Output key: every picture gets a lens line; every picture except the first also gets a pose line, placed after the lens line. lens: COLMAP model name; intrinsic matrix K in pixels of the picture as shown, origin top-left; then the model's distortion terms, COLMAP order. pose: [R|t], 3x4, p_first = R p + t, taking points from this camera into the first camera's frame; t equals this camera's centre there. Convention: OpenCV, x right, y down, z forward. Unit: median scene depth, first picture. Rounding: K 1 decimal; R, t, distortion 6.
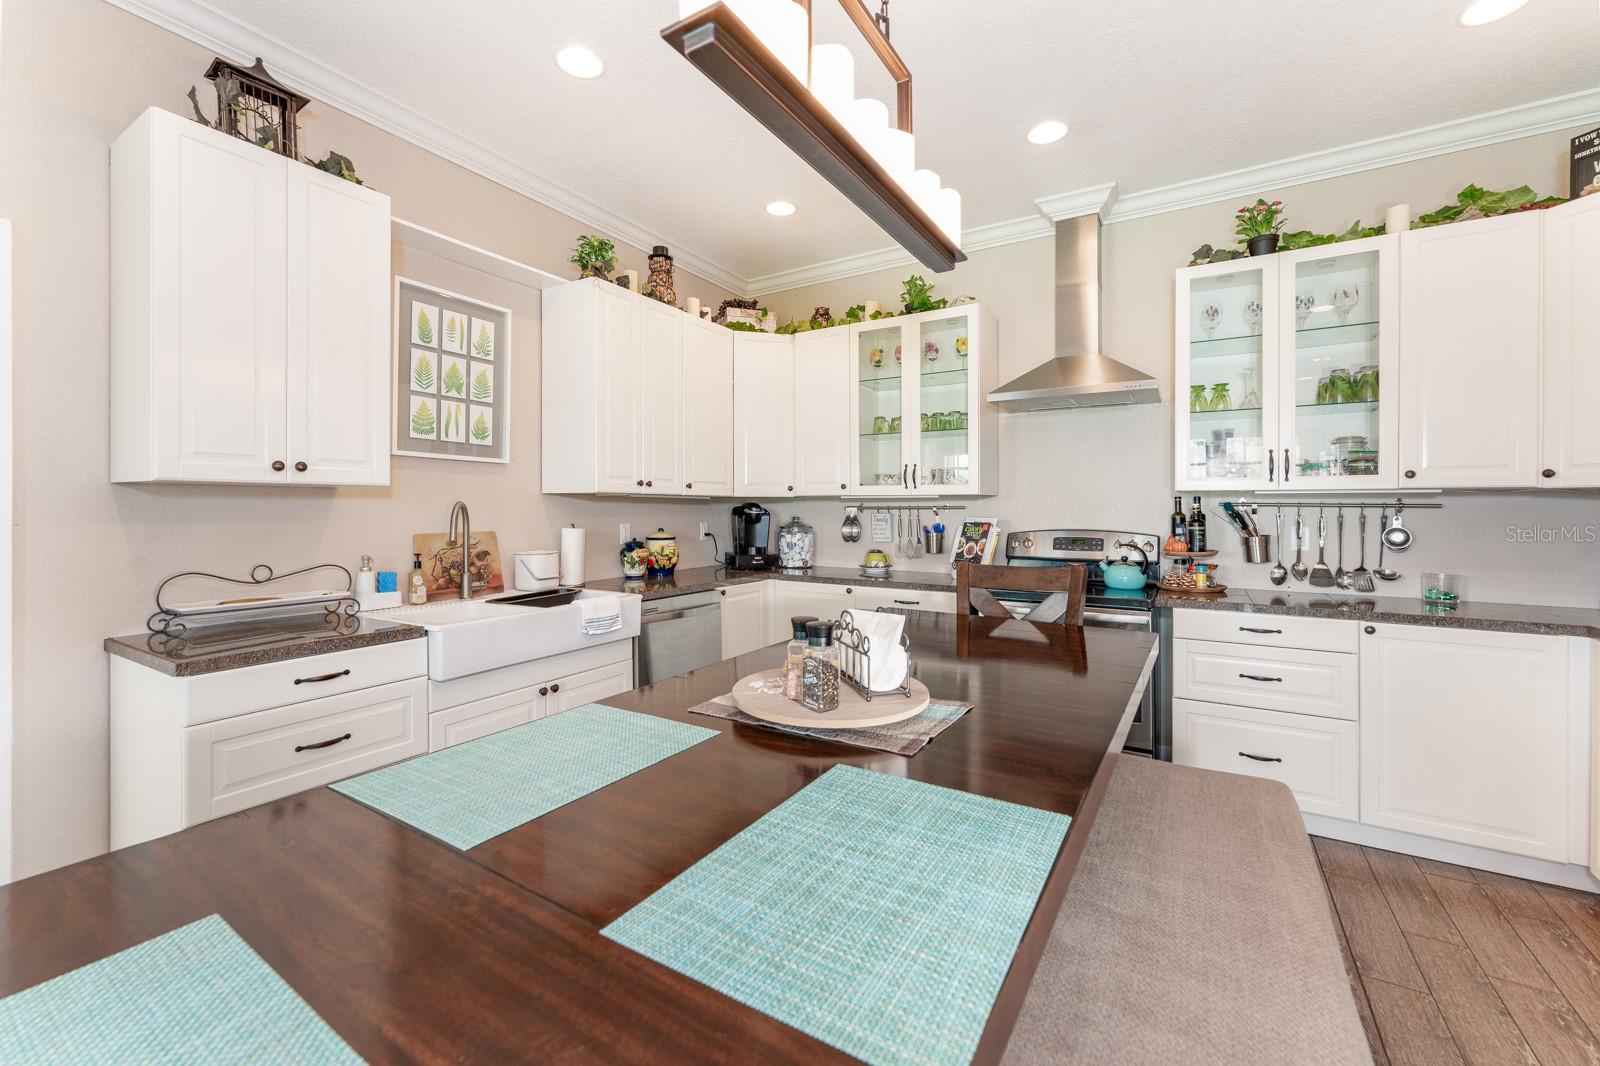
lens RADIAL K [[649.1, 0, 799.1], [0, 649.1, 504.5], [0, 0, 1]] dist [0.000562, -0.000259]
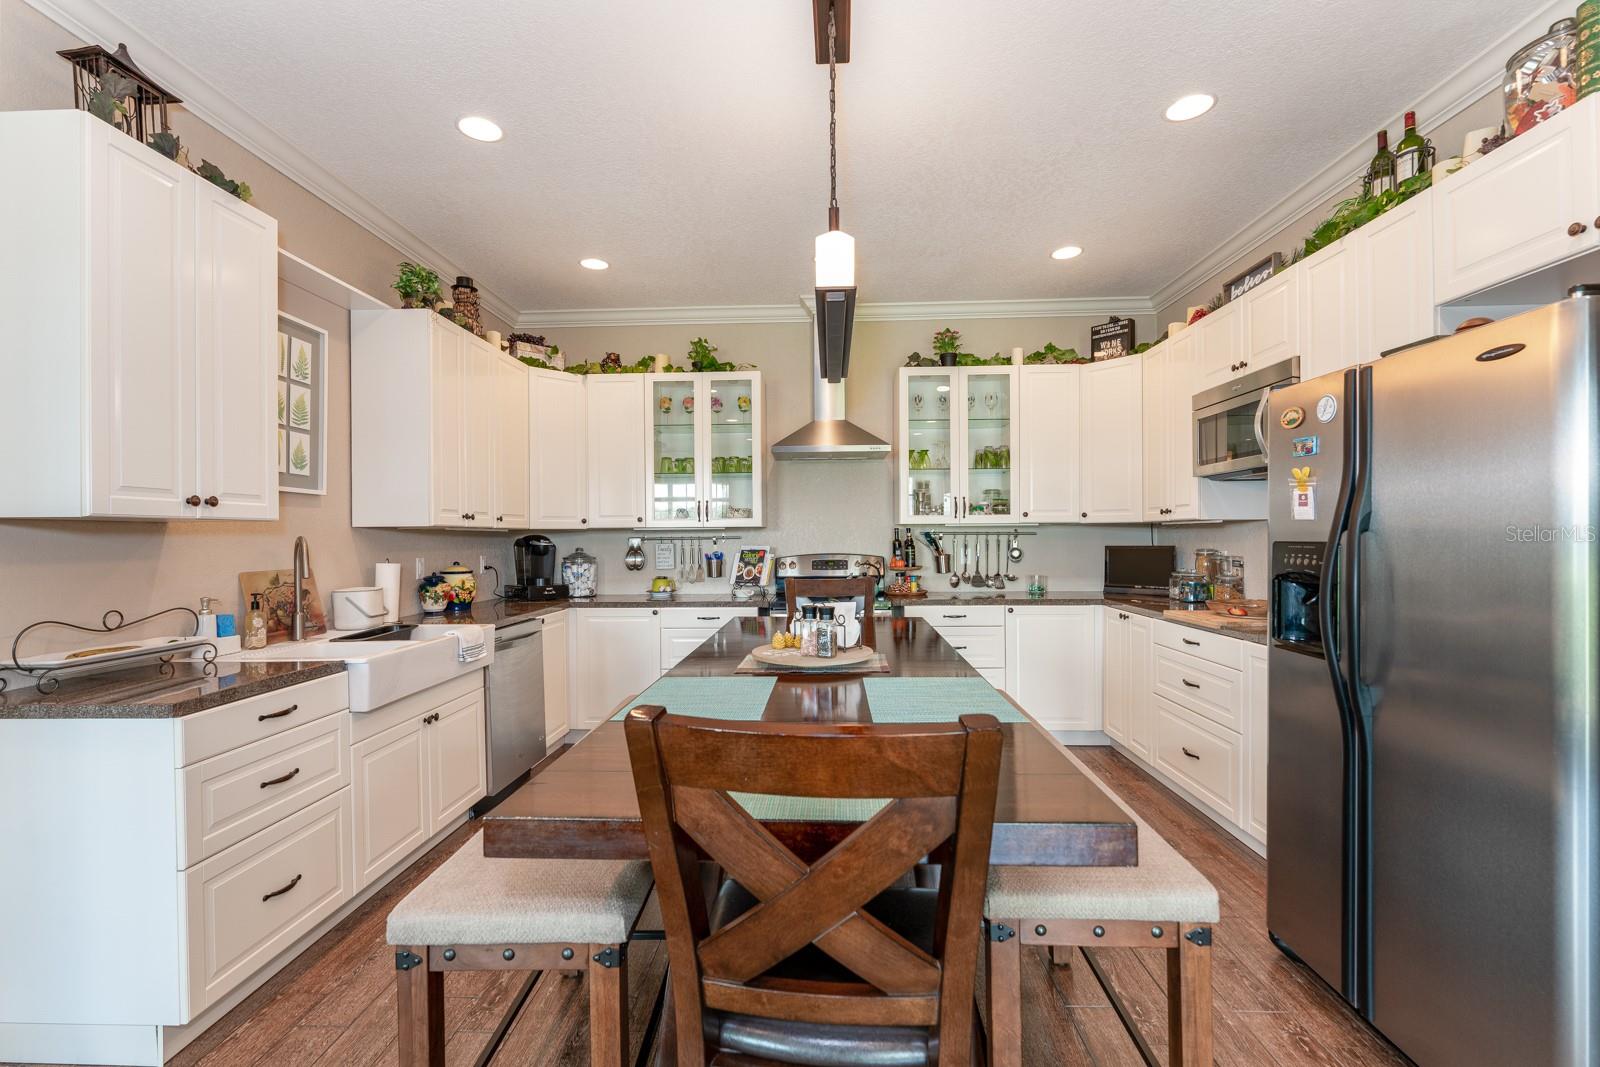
lens RADIAL K [[696.4, 0, 800.0], [0, 696.4, 533.5], [0, 0, 1]] dist [0.000601, -0.000079]
pose [[0.870591, -0.007168, 0.491956, -0.331422], [0.007806, 0.999969, 0.000757, -0.003349], [-0.491946, 0.003181, 0.870620, -0.197487]]
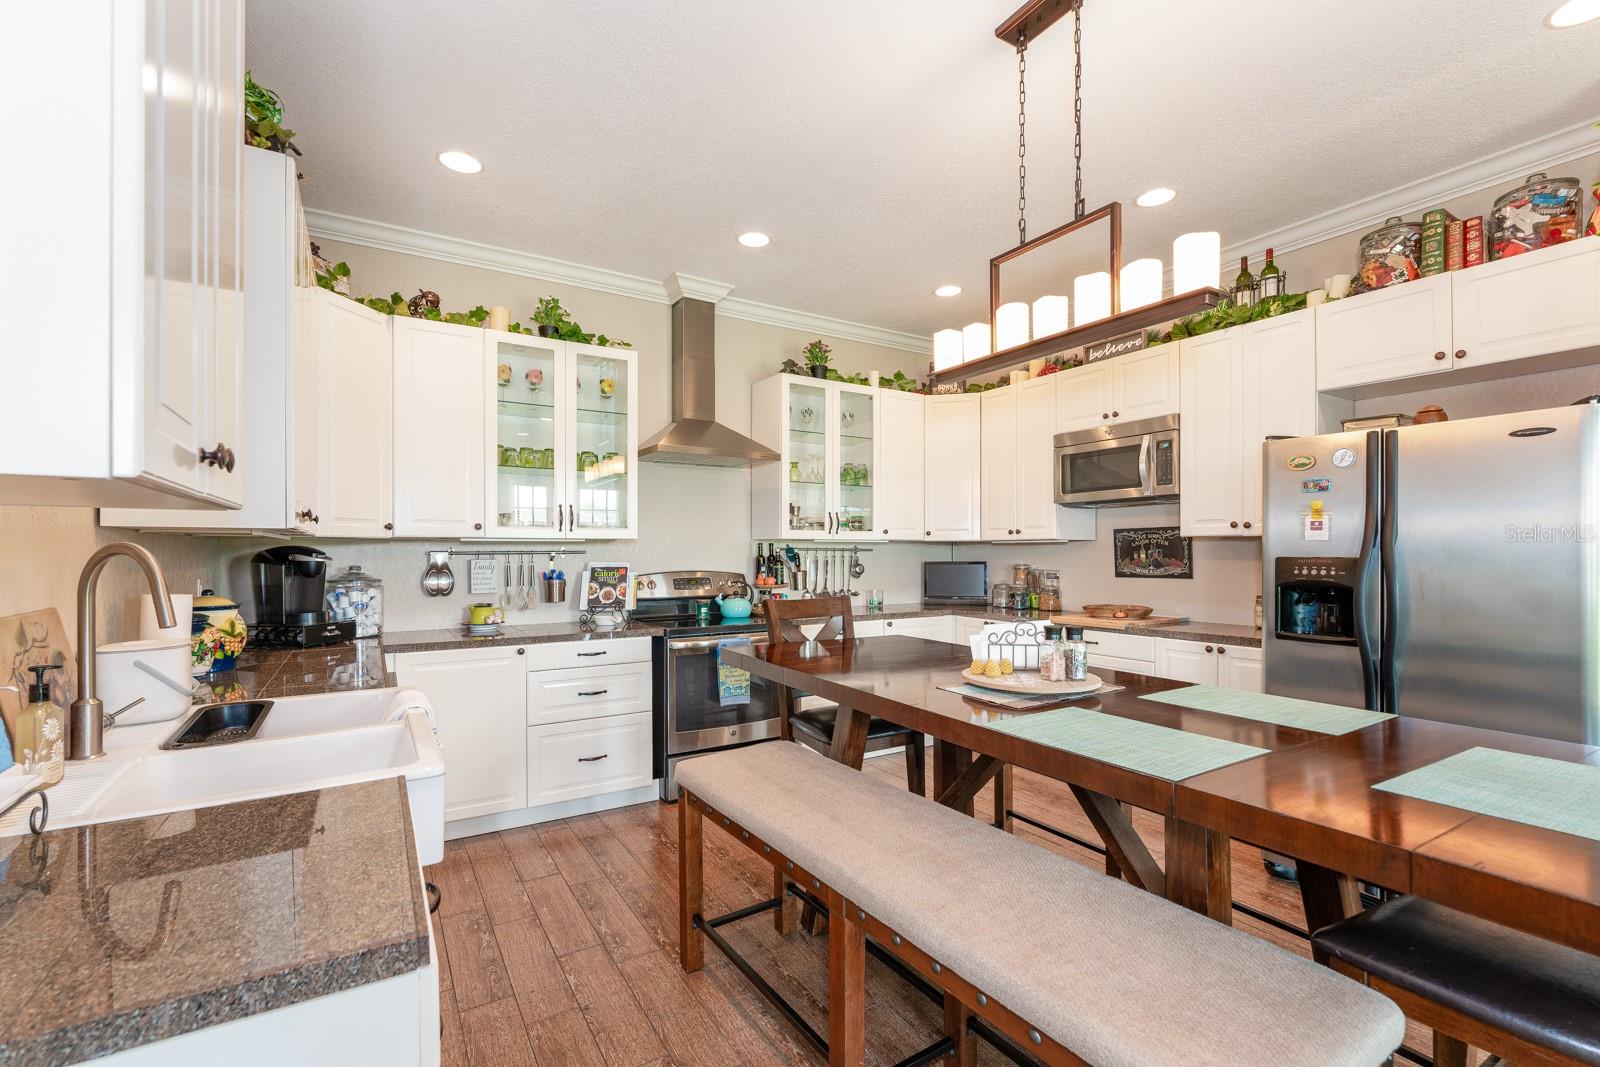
lens RADIAL K [[705.2, 0, 807.4], [0, 705.2, 549.1], [0, 0, 1]] dist [0.000486, 0.000013]
pose [[0.443686, -0.000311, 0.896182, -0.643379], [-0.001540, 0.999998, 0.001109, -0.001808], [-0.896181, -0.001872, 0.443685, 0.287272]]
